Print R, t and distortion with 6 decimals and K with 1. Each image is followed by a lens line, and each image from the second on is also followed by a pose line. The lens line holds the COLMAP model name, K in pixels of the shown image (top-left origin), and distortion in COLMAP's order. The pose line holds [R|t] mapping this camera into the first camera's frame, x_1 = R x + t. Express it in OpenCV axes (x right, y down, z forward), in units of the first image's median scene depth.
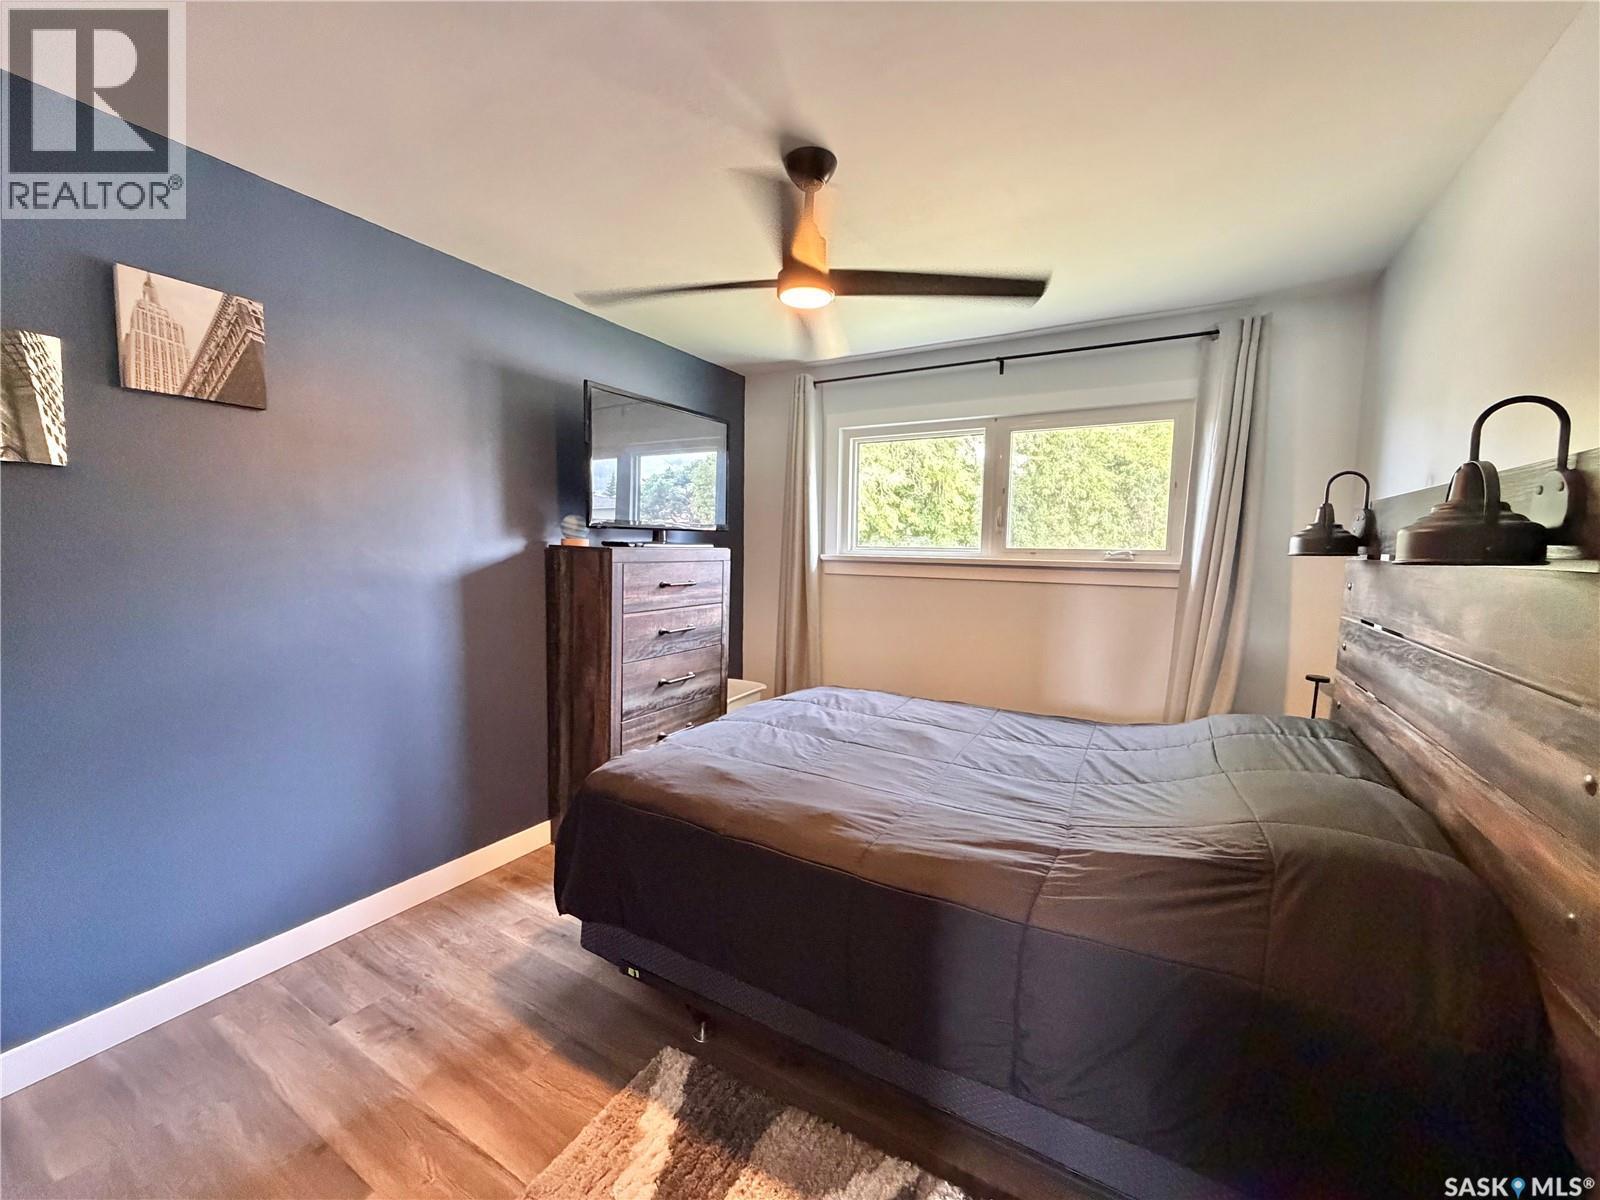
lens RADIAL K [[640.8, 0, 795.2], [0, 640.8, 599.9], [0, 0, 1]] dist [0.000480, 0.000064]
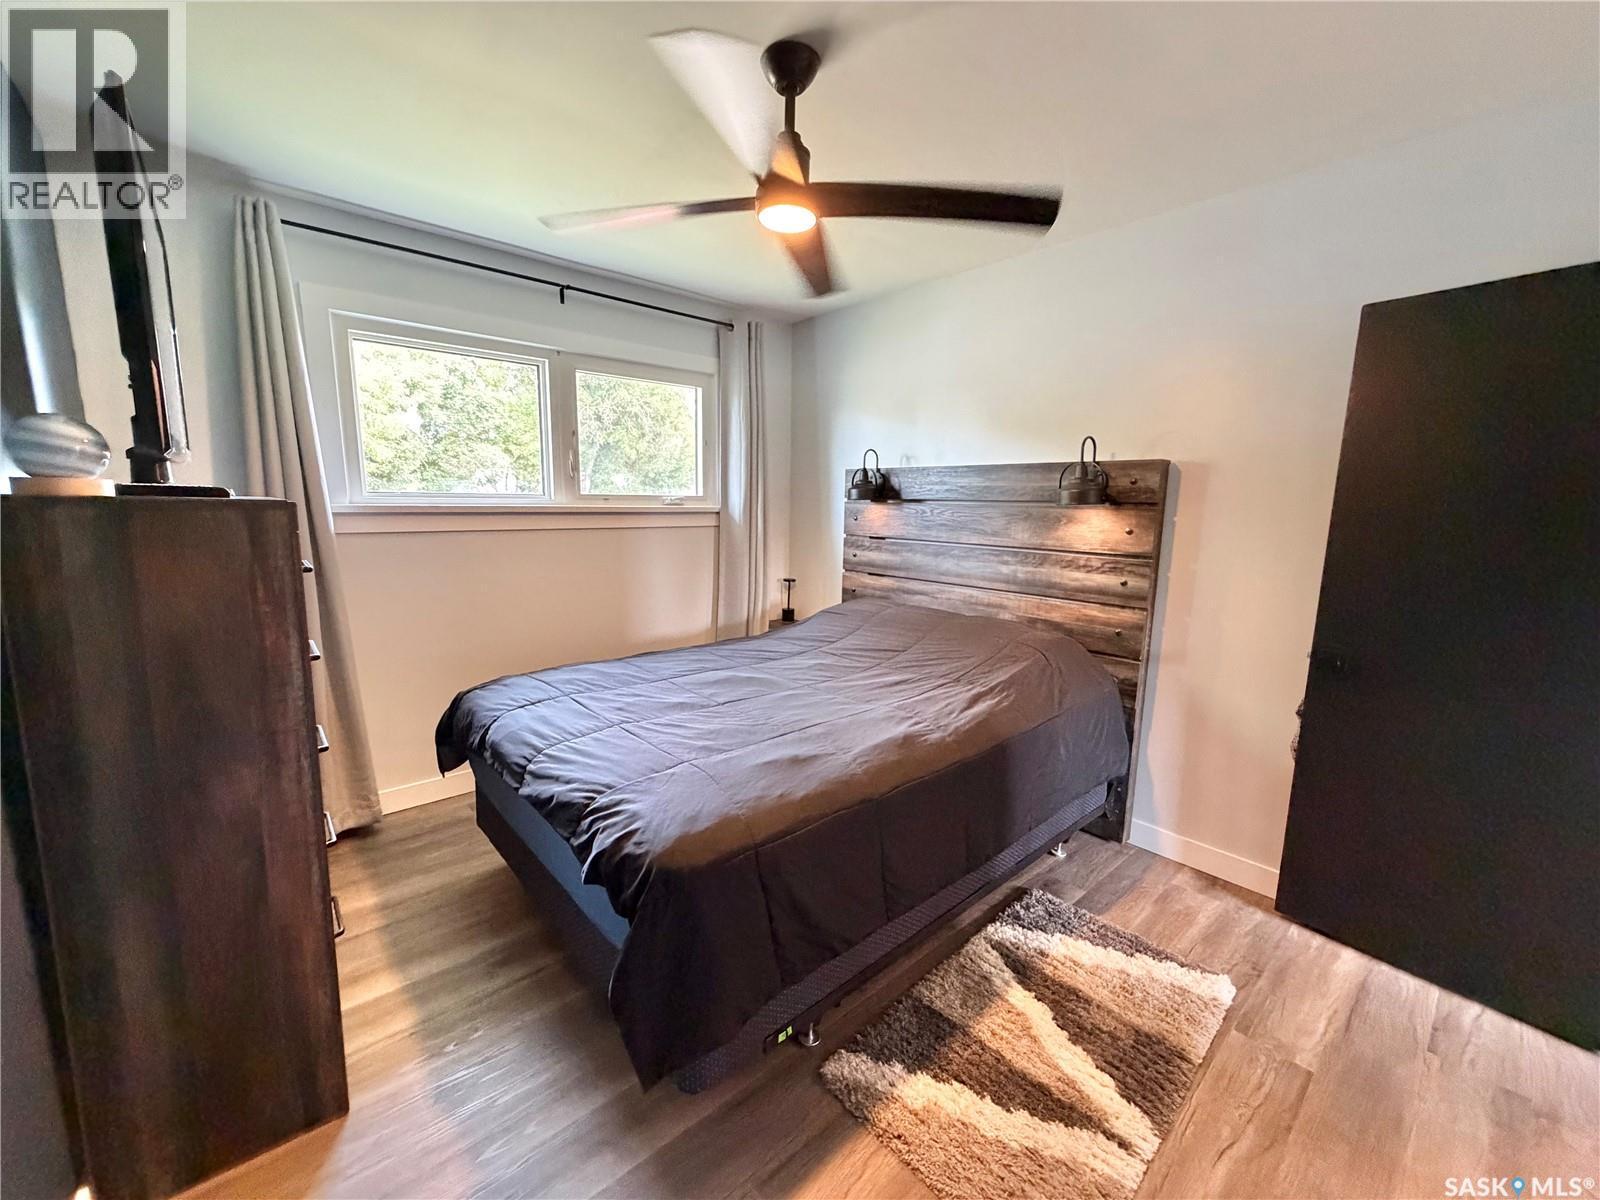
lens RADIAL K [[640.8, 0, 803.2], [0, 640.8, 597.4], [0, 0, 1]] dist [0.000480, 0.000064]
pose [[0.307334, -0.156561, 0.938634, -0.856749], [0.071105, 0.987394, 0.141413, -0.069161], [-0.948942, 0.023280, 0.314592, 0.666172]]
